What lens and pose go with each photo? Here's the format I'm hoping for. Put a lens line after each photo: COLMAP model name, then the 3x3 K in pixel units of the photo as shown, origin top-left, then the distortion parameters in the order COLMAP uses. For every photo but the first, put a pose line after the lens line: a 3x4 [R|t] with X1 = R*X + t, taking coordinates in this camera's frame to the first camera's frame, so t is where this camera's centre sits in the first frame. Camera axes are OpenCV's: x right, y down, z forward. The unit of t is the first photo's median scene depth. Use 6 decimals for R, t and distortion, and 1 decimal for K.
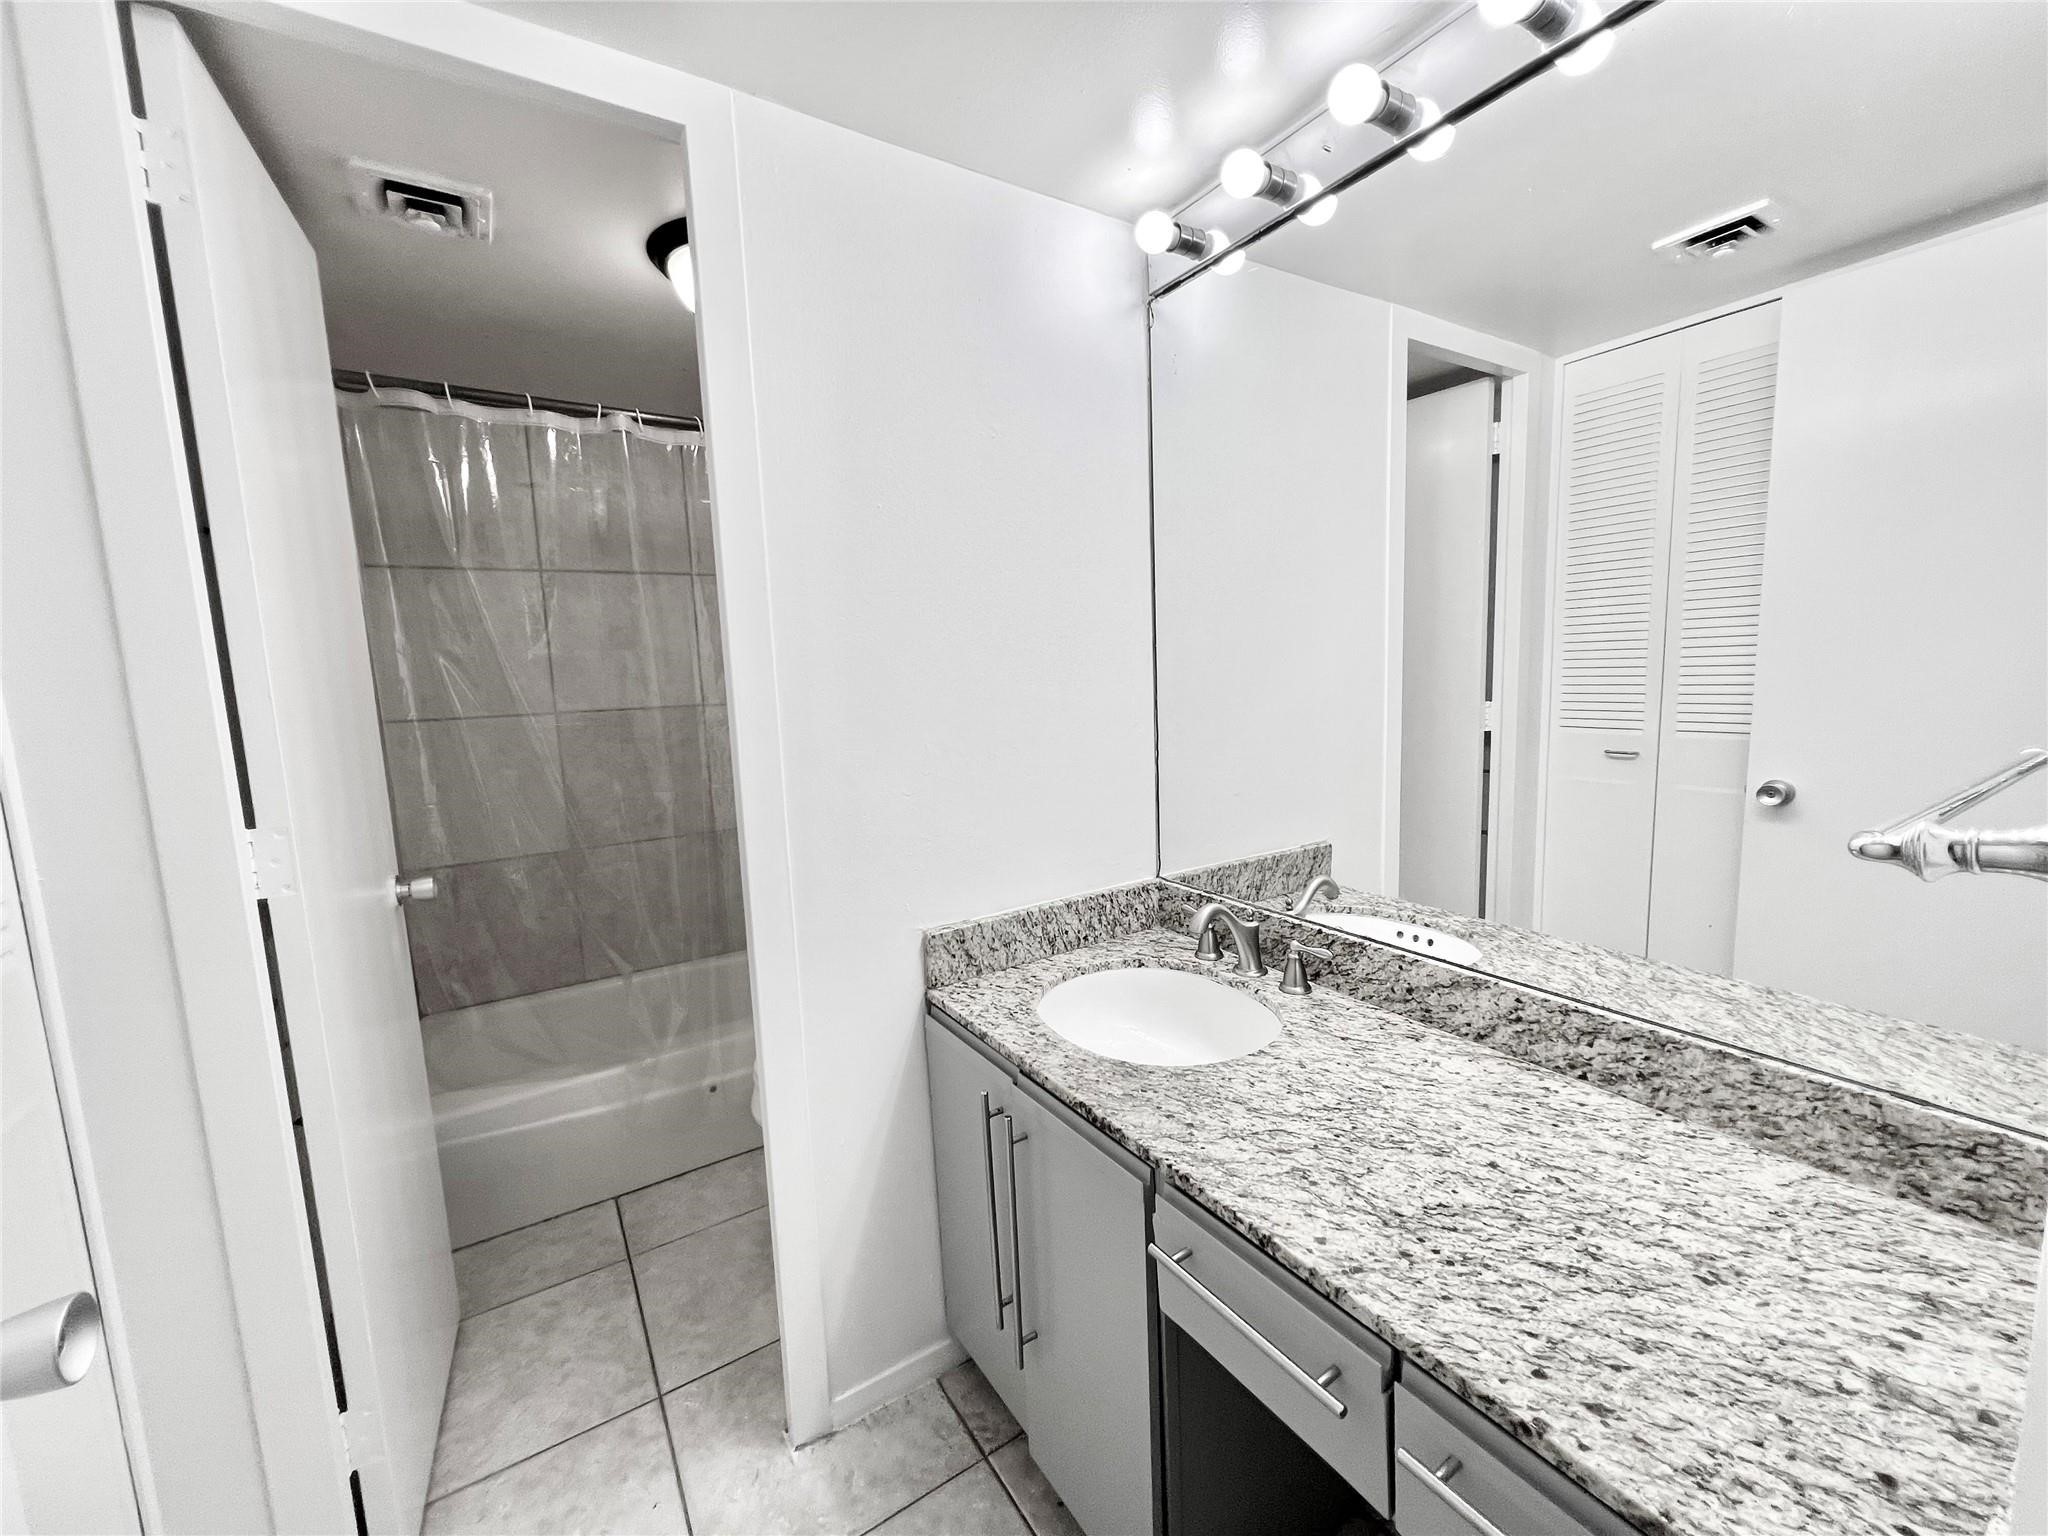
lens RADIAL K [[818.1, 0, 1025.7], [0, 818.1, 773.5], [0, 0, 1]] dist [0.002172, 0.000574]
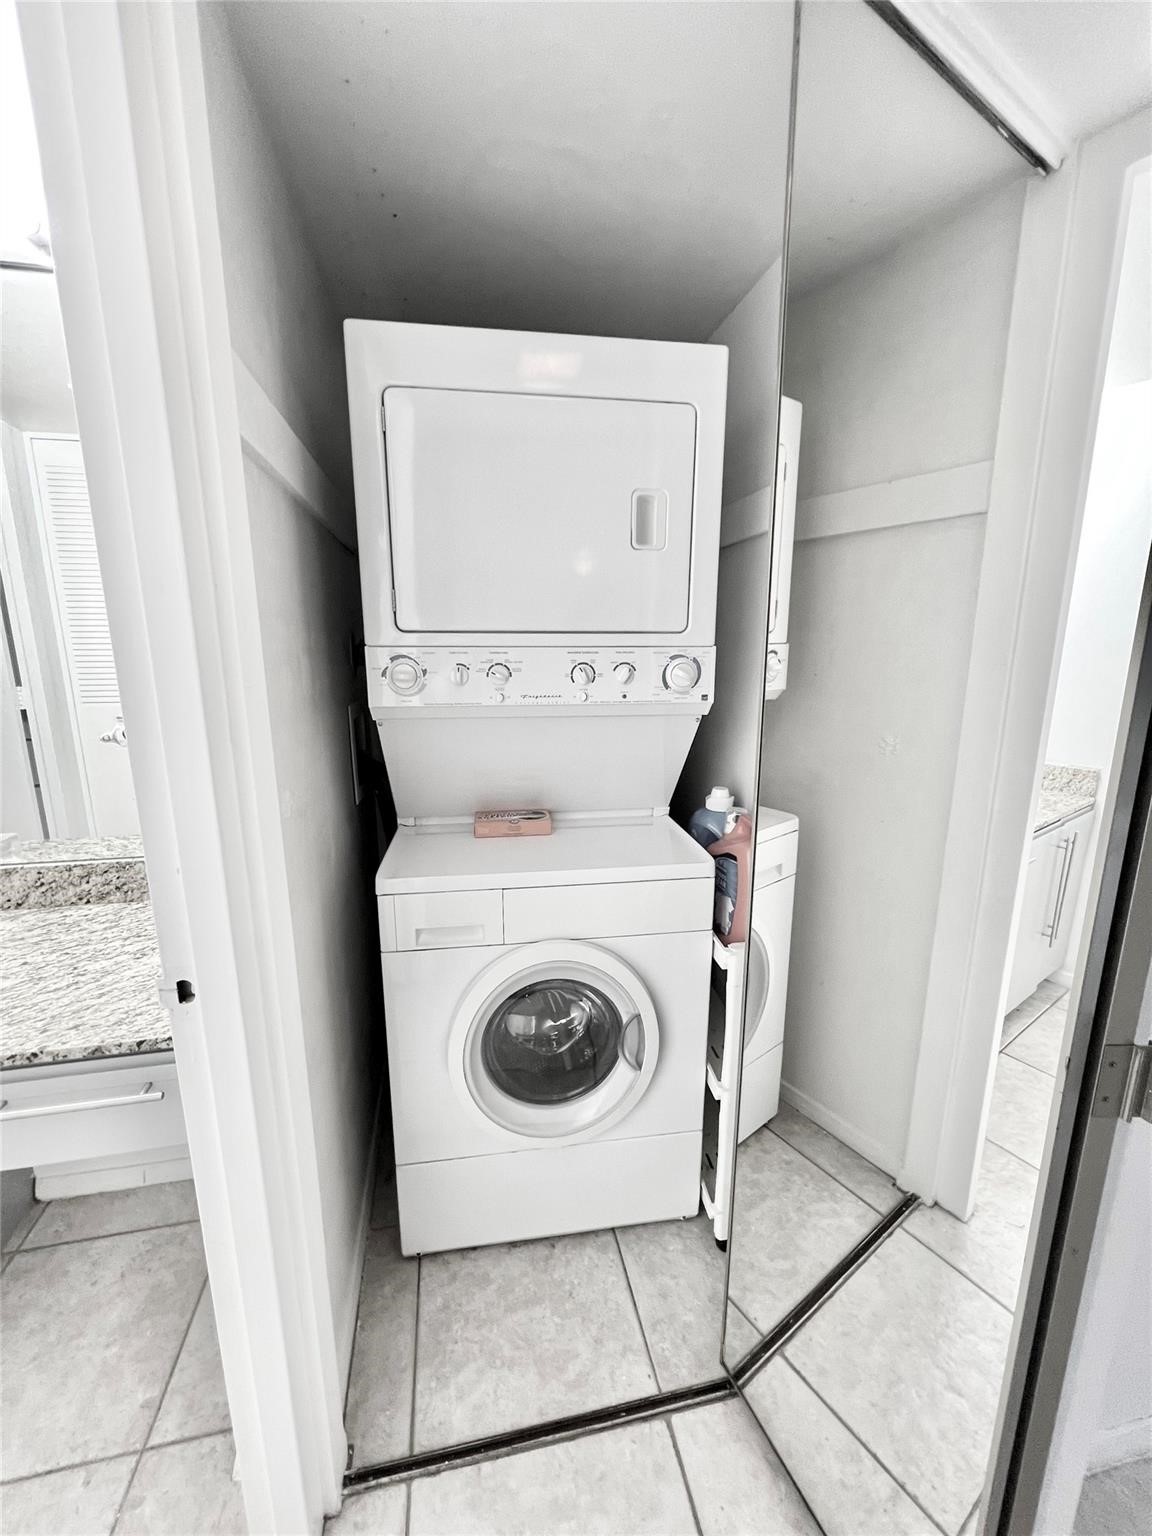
lens RADIAL K [[613.6, 0, 576.0], [0, 613.6, 768.0], [0, 0, 1]] dist [0.002172, 0.000574]
pose [[0.359051, -0.150106, 0.921168, -0.111427], [0.105830, 0.987164, 0.119610, 0.045195], [-0.927298, 0.054541, 0.370328, -0.479837]]
